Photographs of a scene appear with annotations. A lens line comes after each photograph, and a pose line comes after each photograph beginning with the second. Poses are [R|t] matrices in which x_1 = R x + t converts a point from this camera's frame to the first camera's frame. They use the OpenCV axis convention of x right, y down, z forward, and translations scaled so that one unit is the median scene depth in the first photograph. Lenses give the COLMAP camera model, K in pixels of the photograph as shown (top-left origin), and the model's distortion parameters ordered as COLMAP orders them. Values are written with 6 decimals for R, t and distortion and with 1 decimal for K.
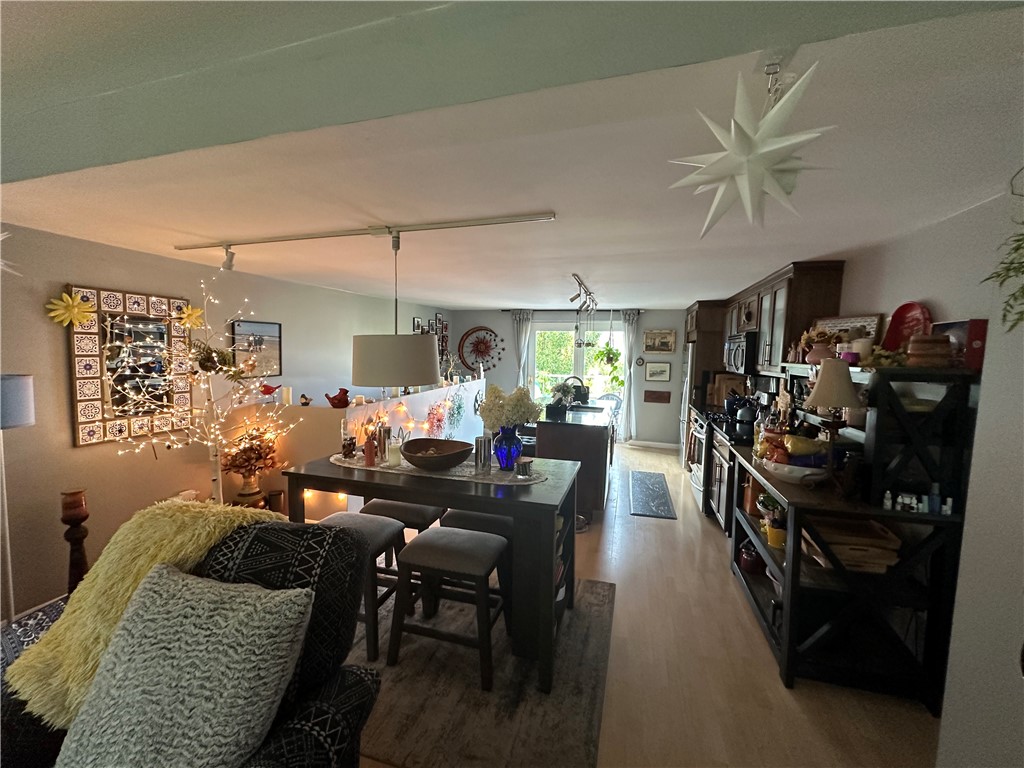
lens RADIAL K [[416.9, 0, 512.7], [0, 416.9, 386.1], [0, 0, 1]] dist [0.000942, 0.000092]
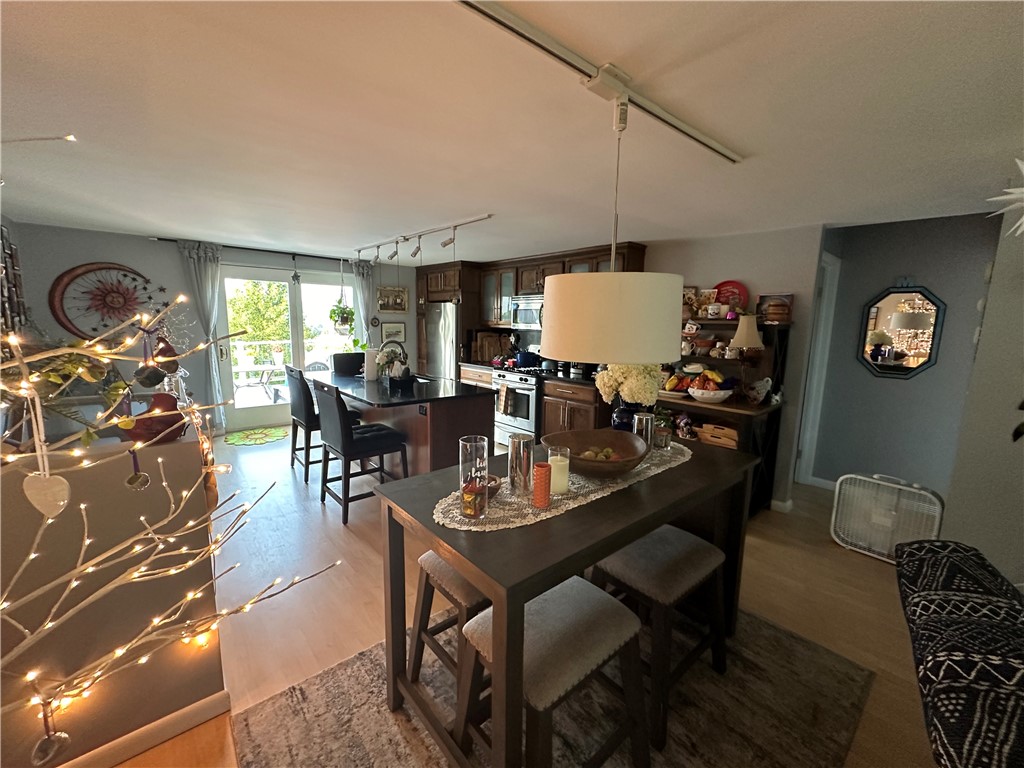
lens RADIAL K [[416.9, 0, 512.7], [0, 416.9, 386.1], [0, 0, 1]] dist [0.000942, 0.000092]
pose [[0.548269, -0.138859, 0.824694, -0.295993], [0.062463, 0.990164, 0.125194, -0.016367], [-0.833966, -0.017127, 0.551550, 0.263181]]
